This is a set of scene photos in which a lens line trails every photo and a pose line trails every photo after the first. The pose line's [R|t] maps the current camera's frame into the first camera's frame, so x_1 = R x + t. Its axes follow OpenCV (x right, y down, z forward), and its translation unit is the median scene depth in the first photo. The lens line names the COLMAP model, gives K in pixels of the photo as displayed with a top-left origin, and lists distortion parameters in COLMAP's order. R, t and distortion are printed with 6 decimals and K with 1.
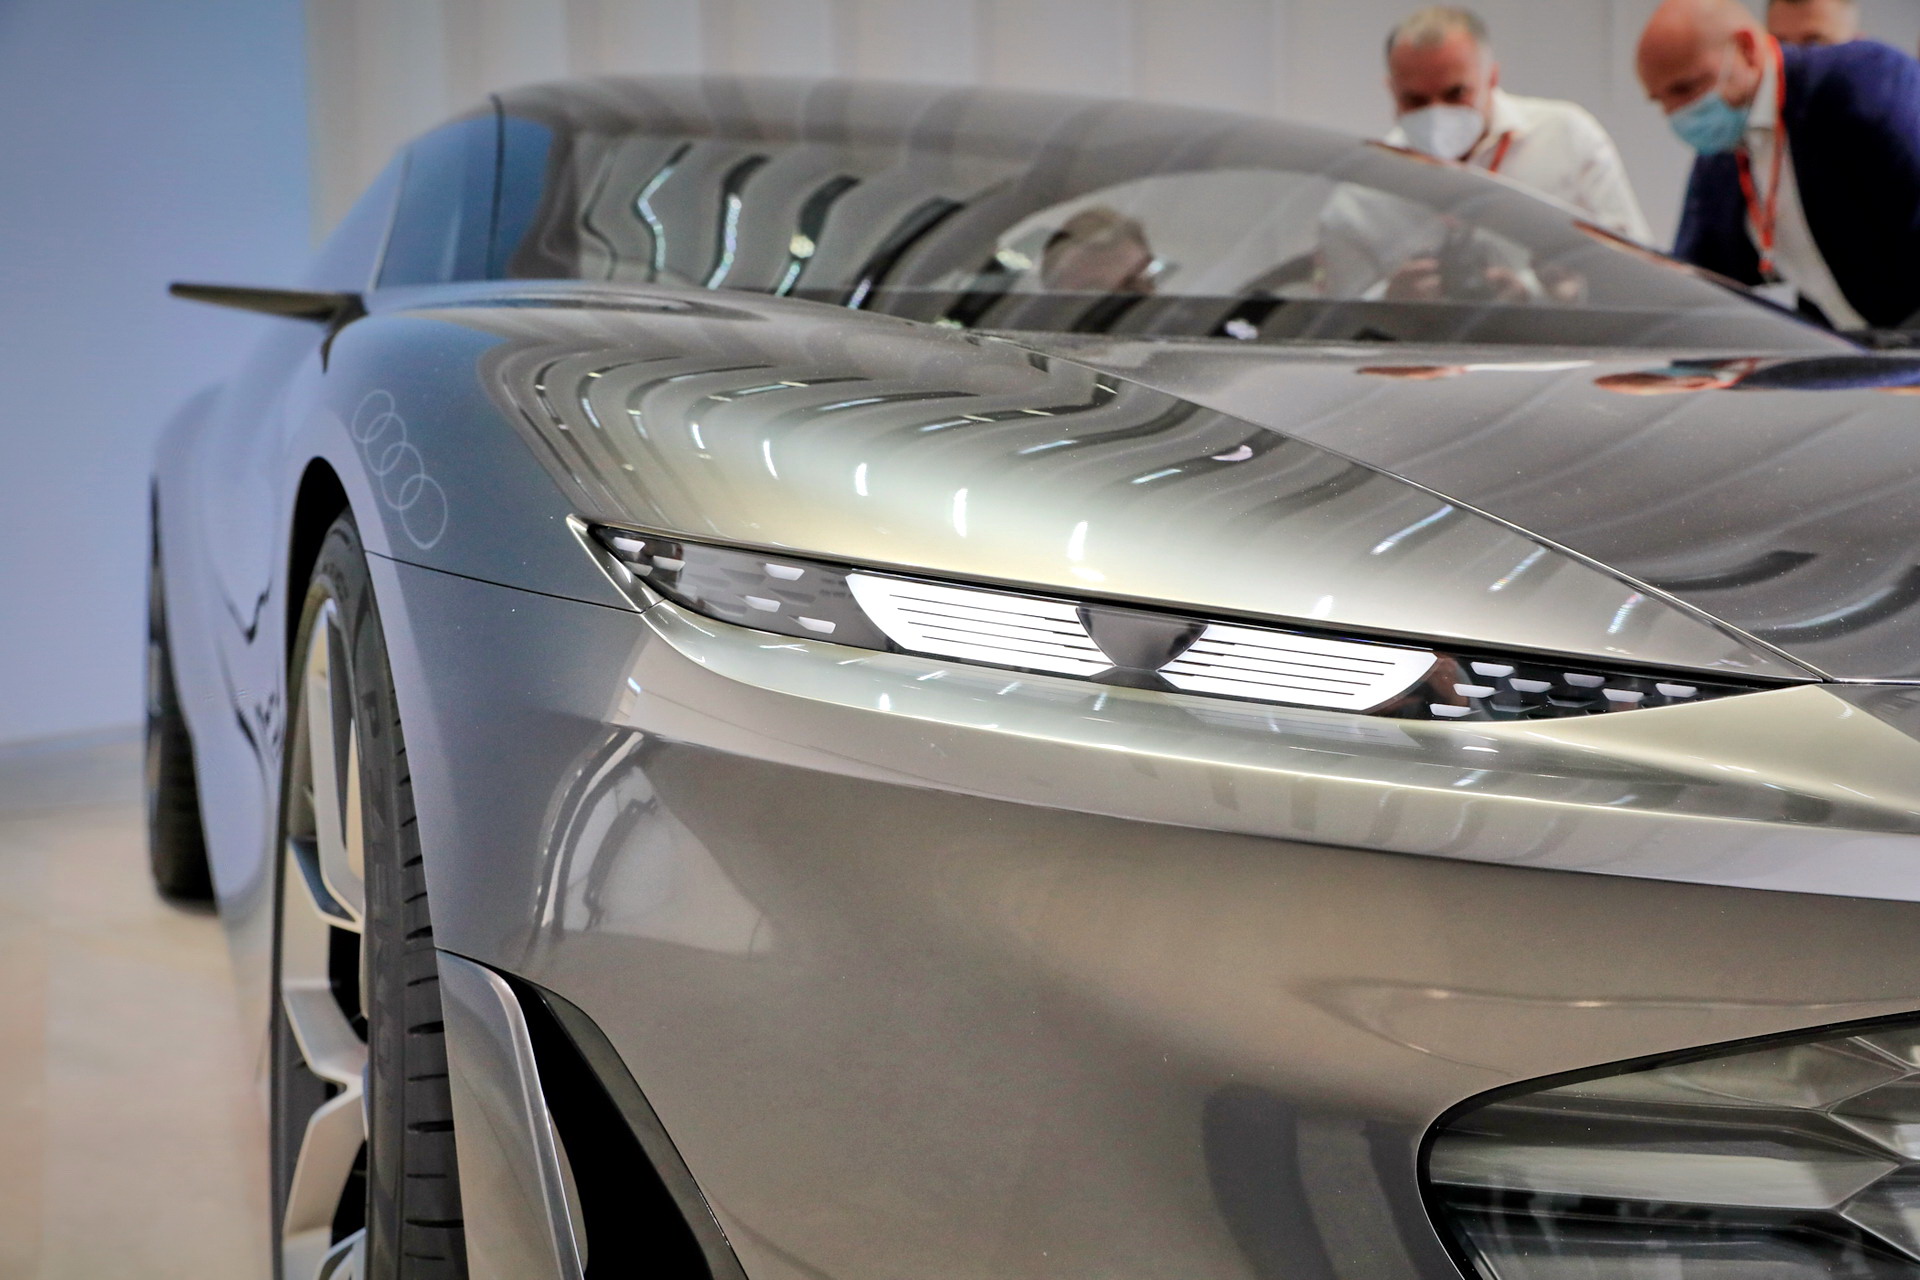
lens RADIAL K [[2768.7, 0, 959.7], [0, 2768.7, 641.9], [0, 0, 1]] dist [-0.142183, -0.039352]
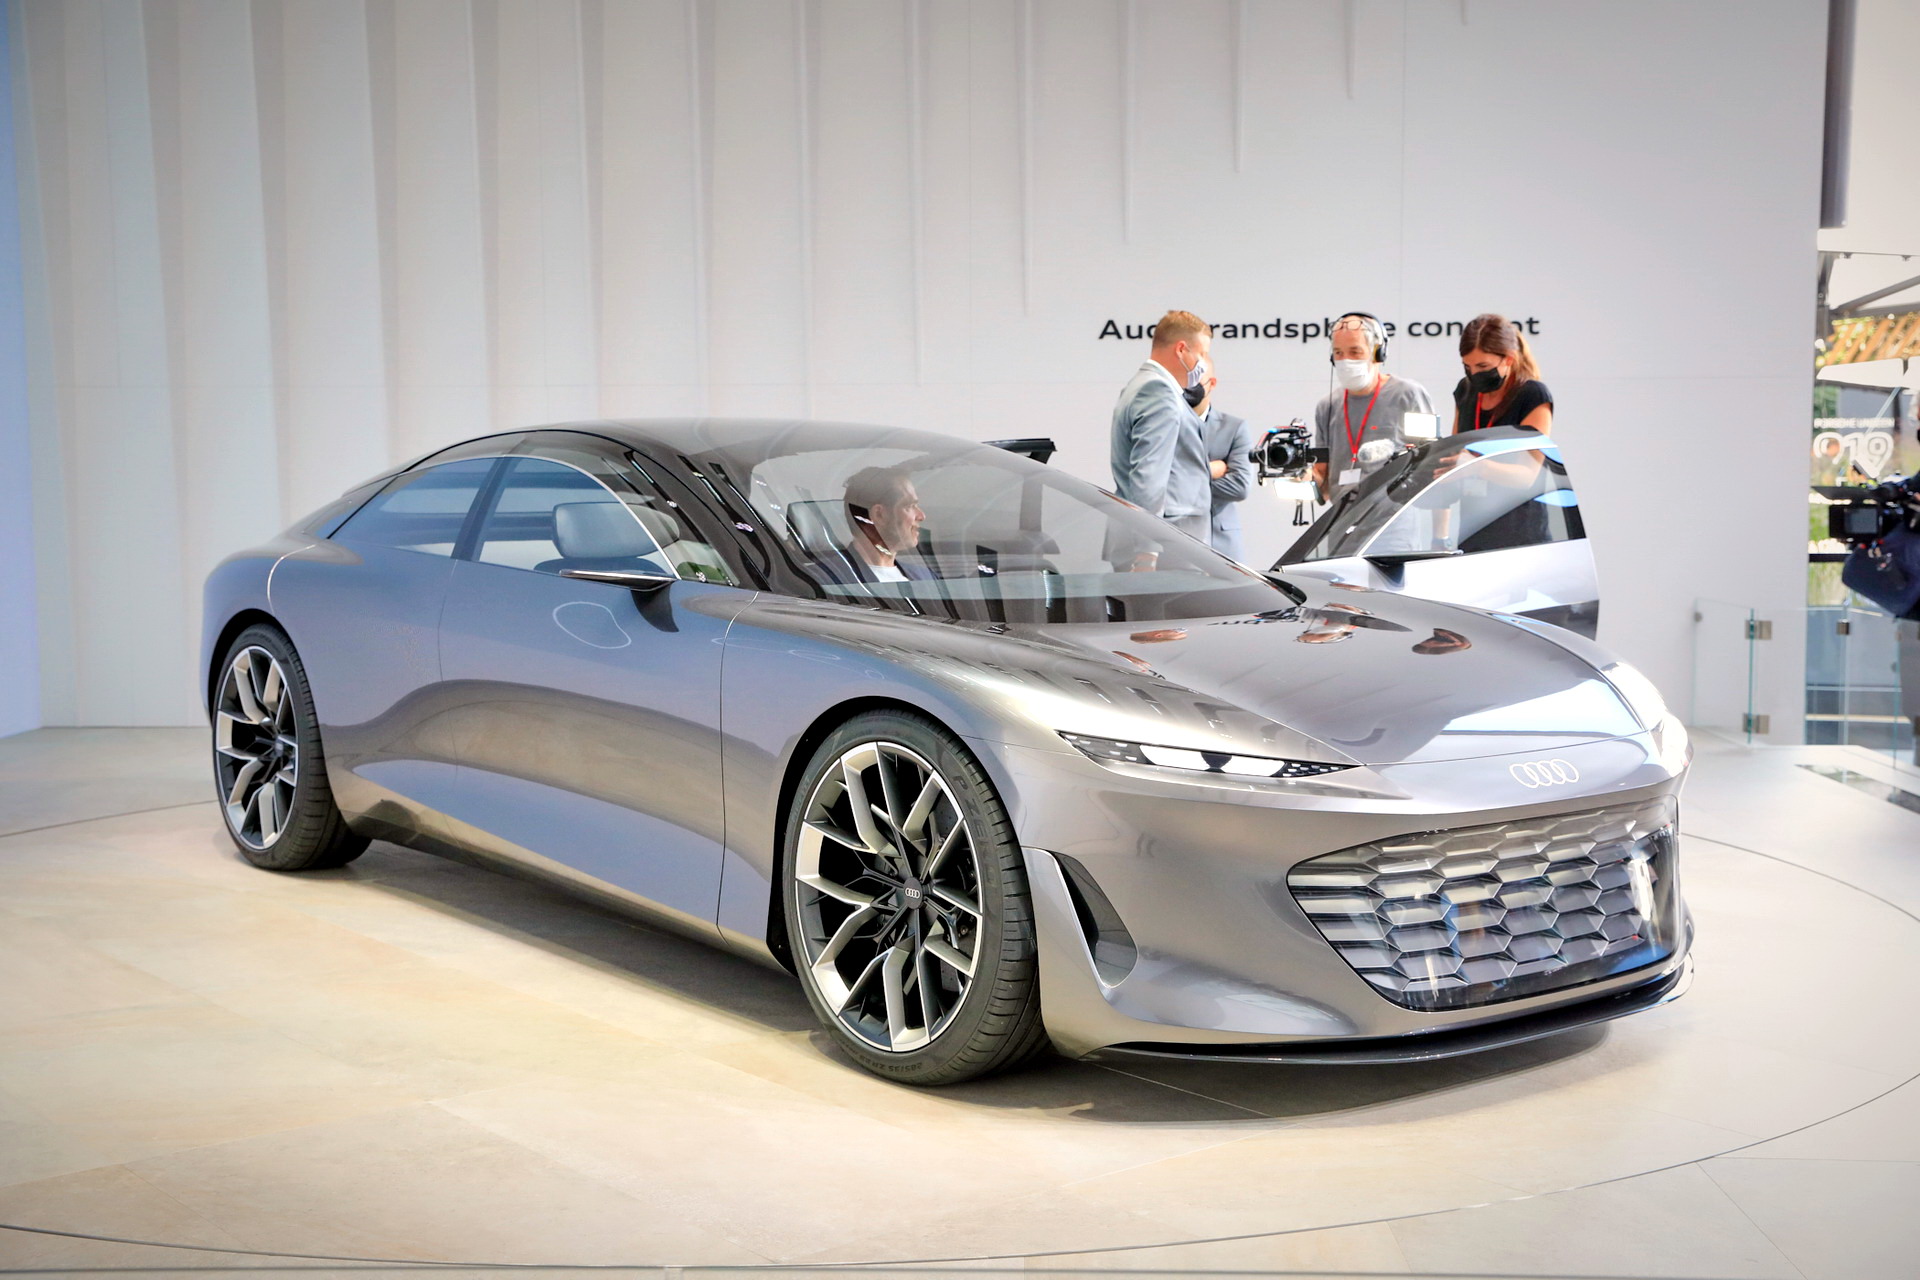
lens RADIAL K [[2345.0, 0, 955.3], [0, 2345.0, 638.6], [0, 0, 1]] dist [0.011115, 0.258332]
pose [[0.934086, -0.027078, 0.356020, -1.603456], [0.016433, 0.999324, 0.032892, -0.316739], [-0.356670, -0.024873, 0.933899, -2.242154]]
